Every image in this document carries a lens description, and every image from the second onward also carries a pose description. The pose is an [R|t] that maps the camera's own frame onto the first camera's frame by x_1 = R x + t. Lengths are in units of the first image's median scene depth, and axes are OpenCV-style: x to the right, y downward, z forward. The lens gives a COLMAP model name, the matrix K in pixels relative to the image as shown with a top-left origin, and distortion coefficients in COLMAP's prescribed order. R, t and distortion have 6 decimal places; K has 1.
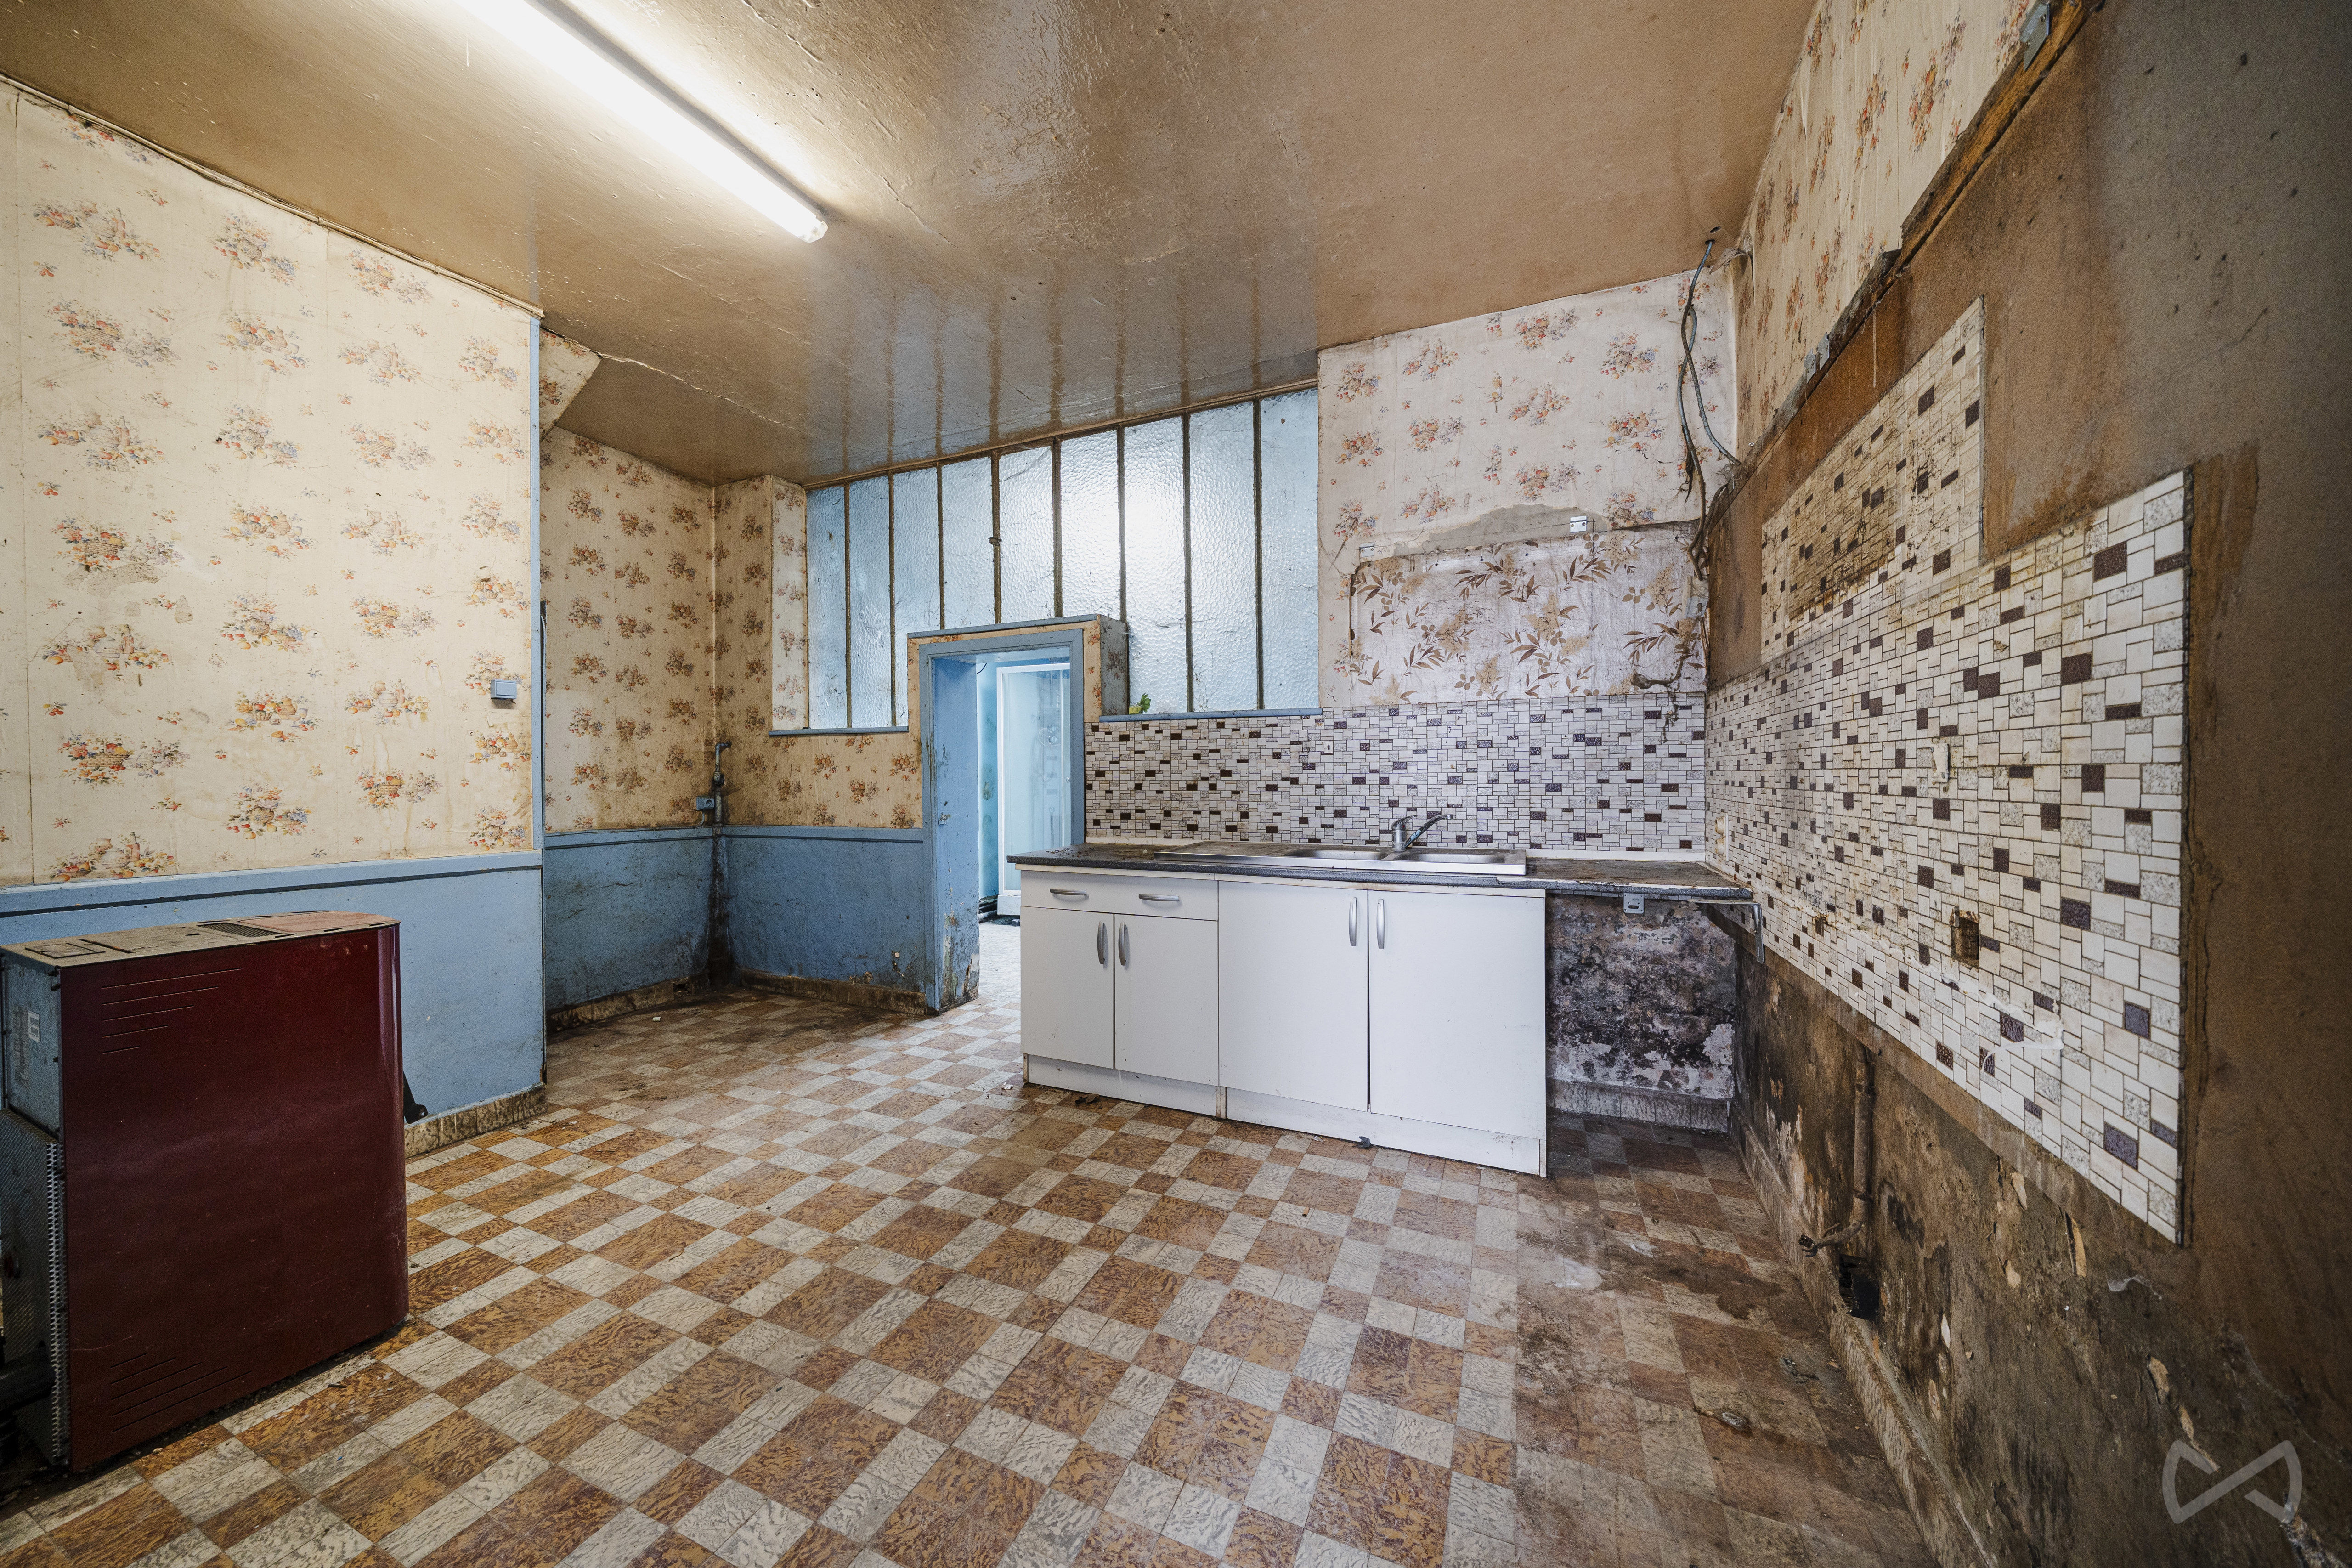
lens RADIAL K [[820.8, 0, 1168.0], [0, 820.8, 767.3], [0, 0, 1]] dist [0.000005, -0.000023]
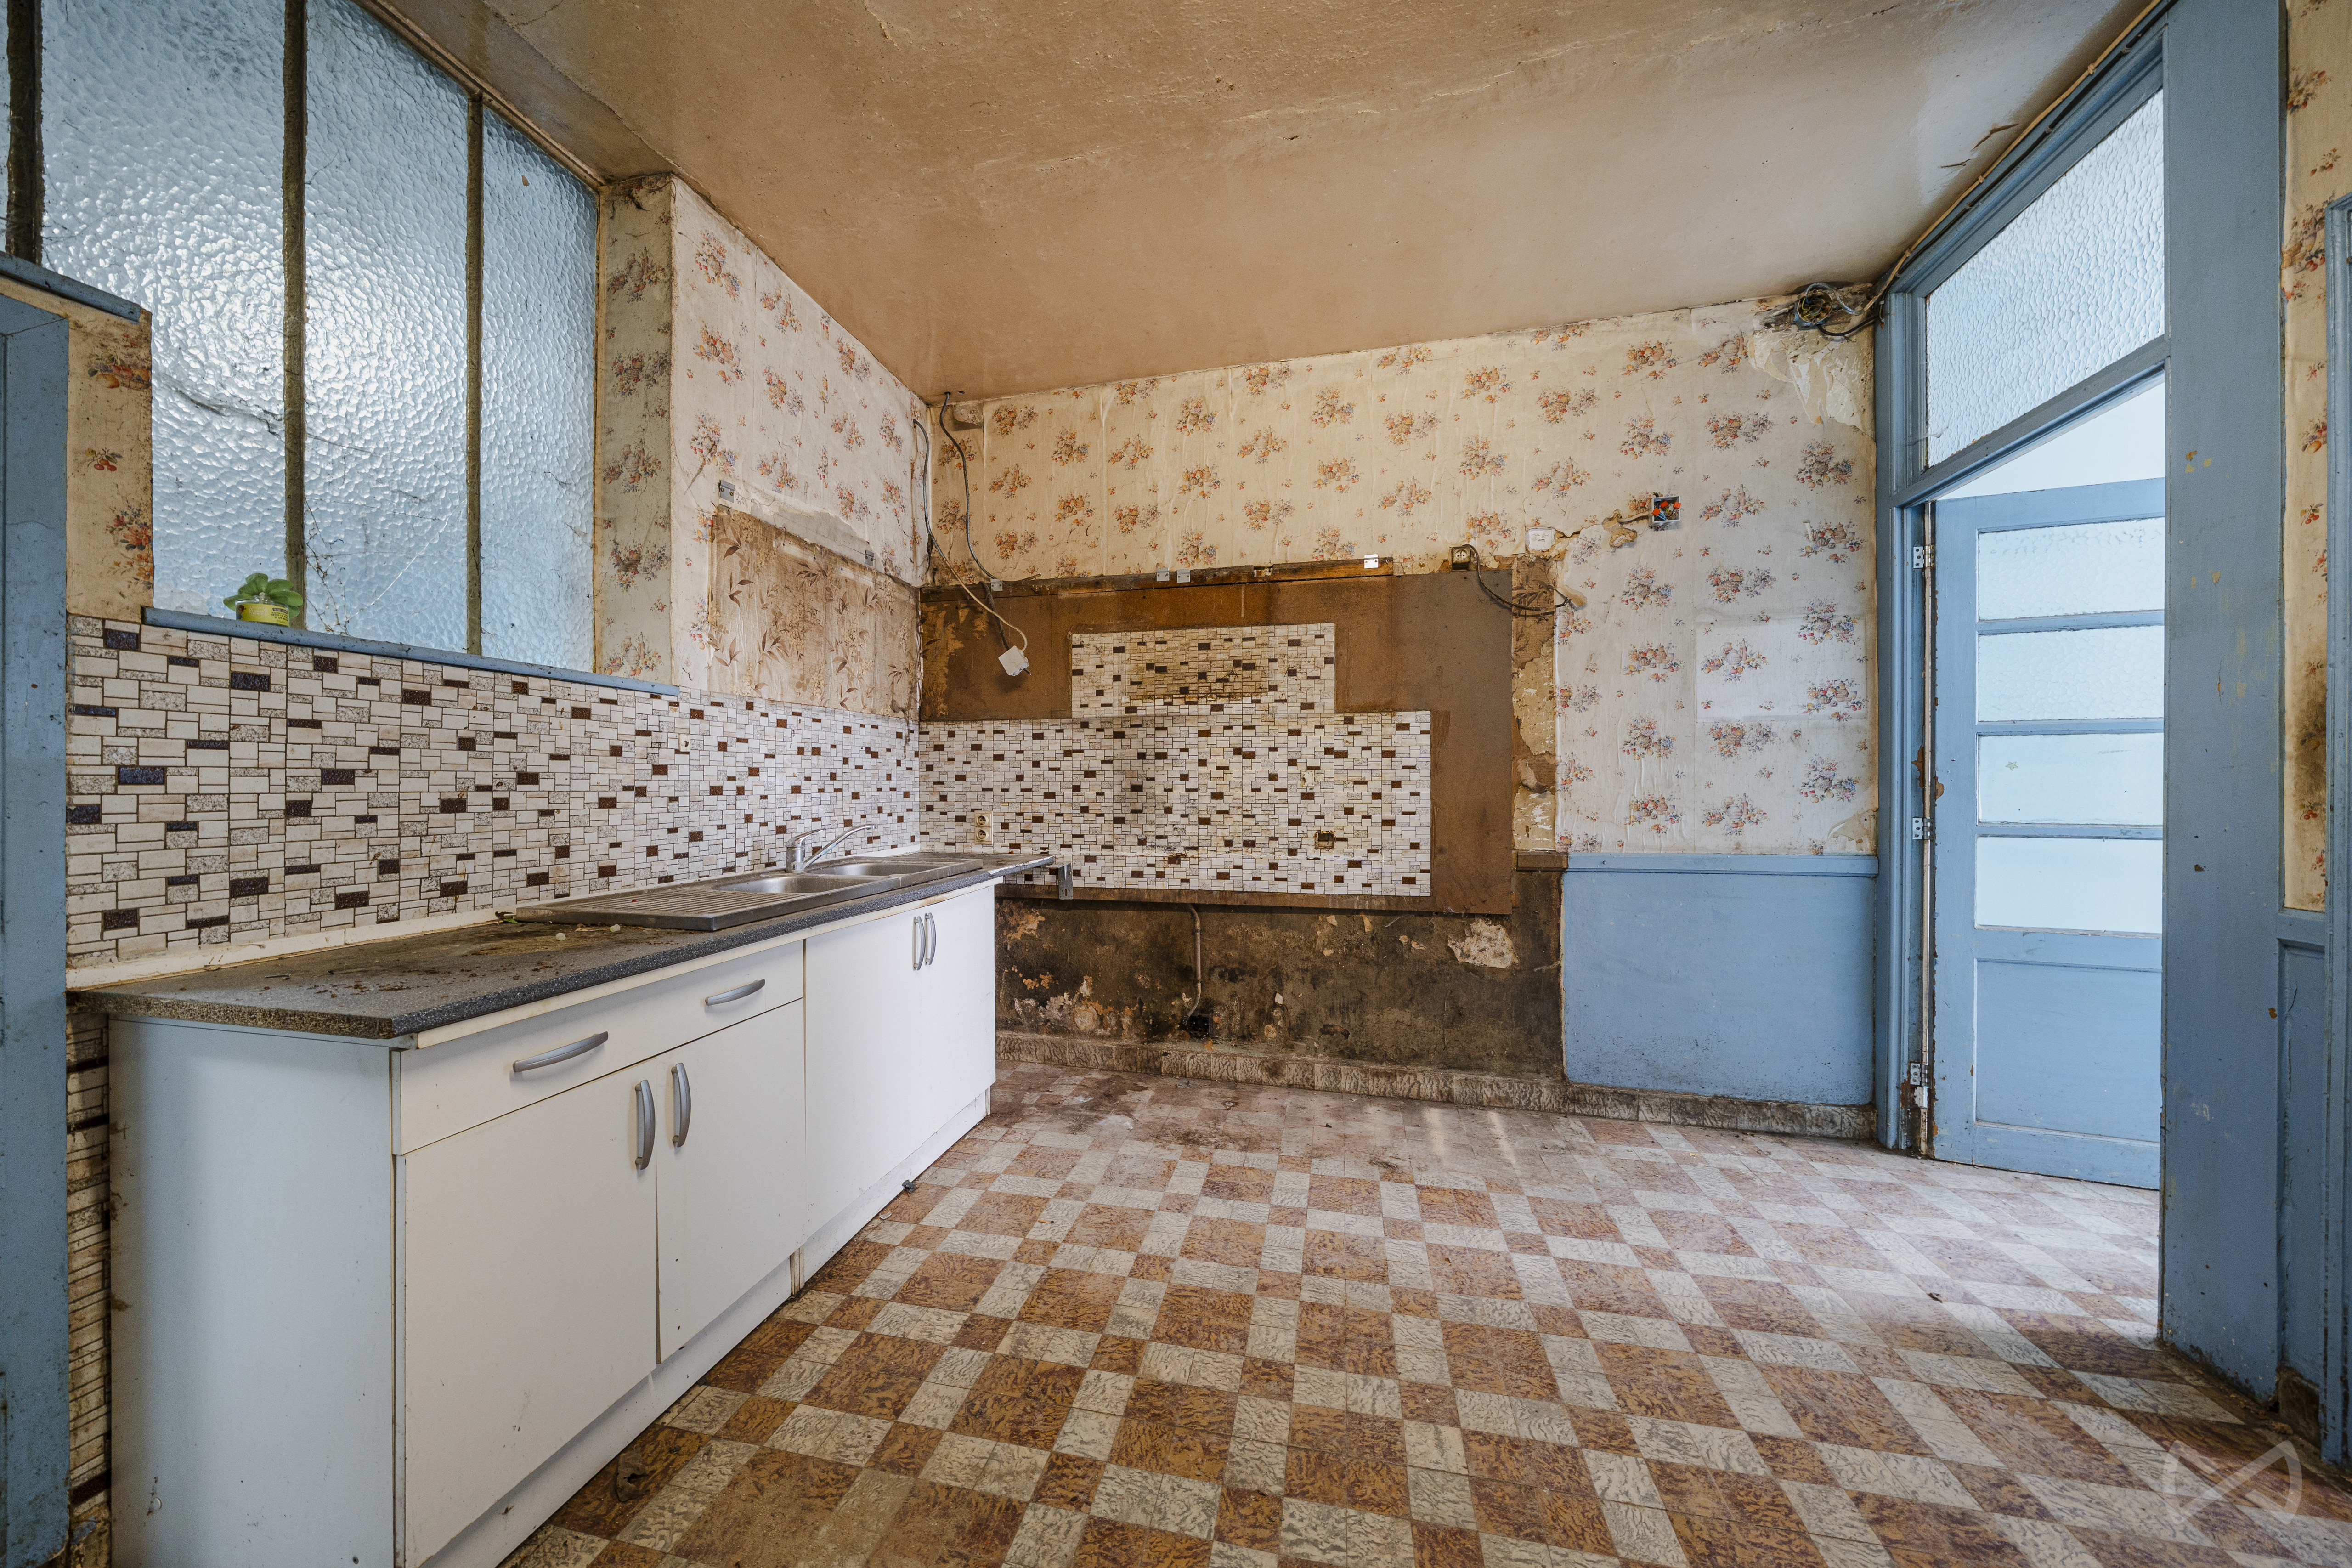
lens RADIAL K [[820.8, 0, 1168.0], [0, 820.8, 767.3], [0, 0, 1]] dist [0.000005, -0.000023]
pose [[-0.230710, 0.024681, 0.972709, -0.669065], [-0.007772, 0.999600, -0.027206, 0.013692], [-0.972991, -0.013837, -0.230426, 0.862787]]
